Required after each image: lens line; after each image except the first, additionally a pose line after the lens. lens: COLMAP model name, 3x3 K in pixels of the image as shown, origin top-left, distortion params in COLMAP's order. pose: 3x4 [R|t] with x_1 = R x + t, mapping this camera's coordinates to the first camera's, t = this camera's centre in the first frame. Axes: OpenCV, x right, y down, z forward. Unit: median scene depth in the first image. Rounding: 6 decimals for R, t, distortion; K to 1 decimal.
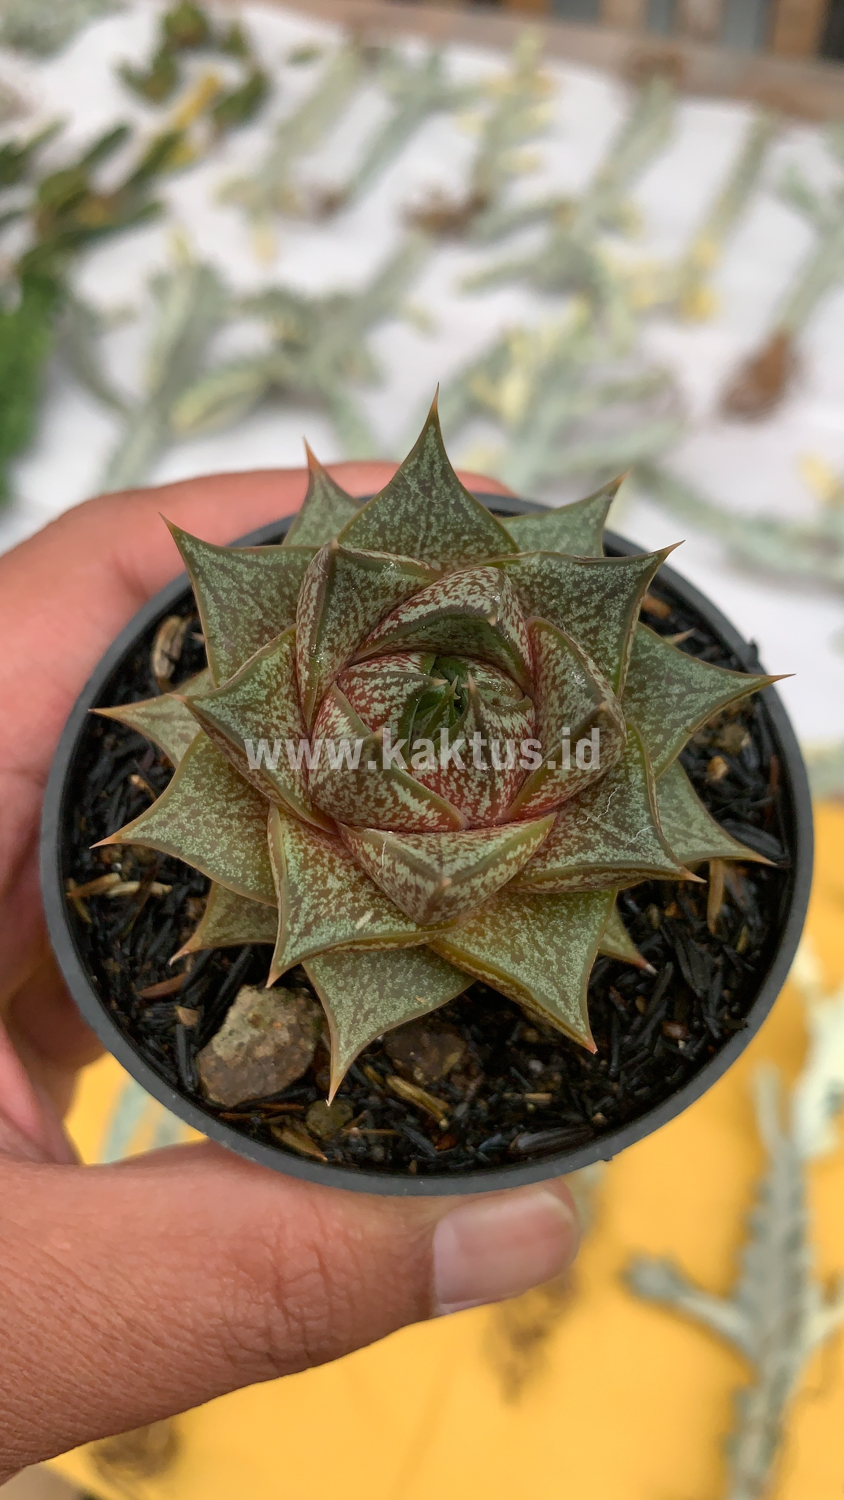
lens RADIAL K [[1185.1, 0, 422.0], [0, 1185.1, 750.0], [0, 0, 1]] dist [0.094806, 0.001950]
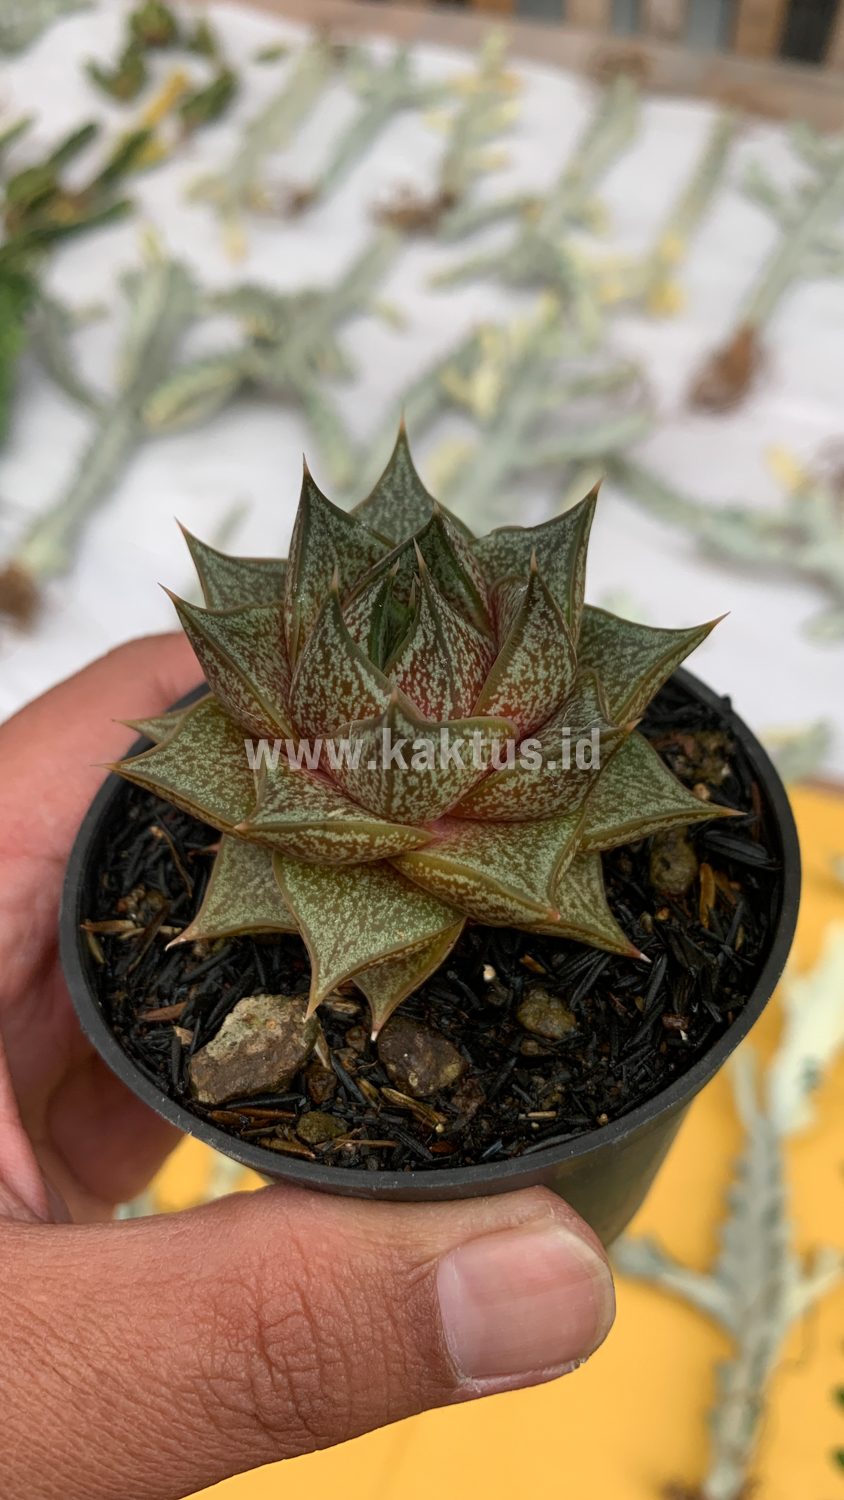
lens RADIAL K [[1176.9, 0, 426.8], [0, 1176.9, 751.9], [0, 0, 1]] dist [0.073853, -0.005886]
pose [[0.996930, -0.043394, -0.065173, 0.095518], [0.015246, 0.924028, -0.382021, 0.460499], [0.076799, 0.379855, 0.921853, 0.014335]]
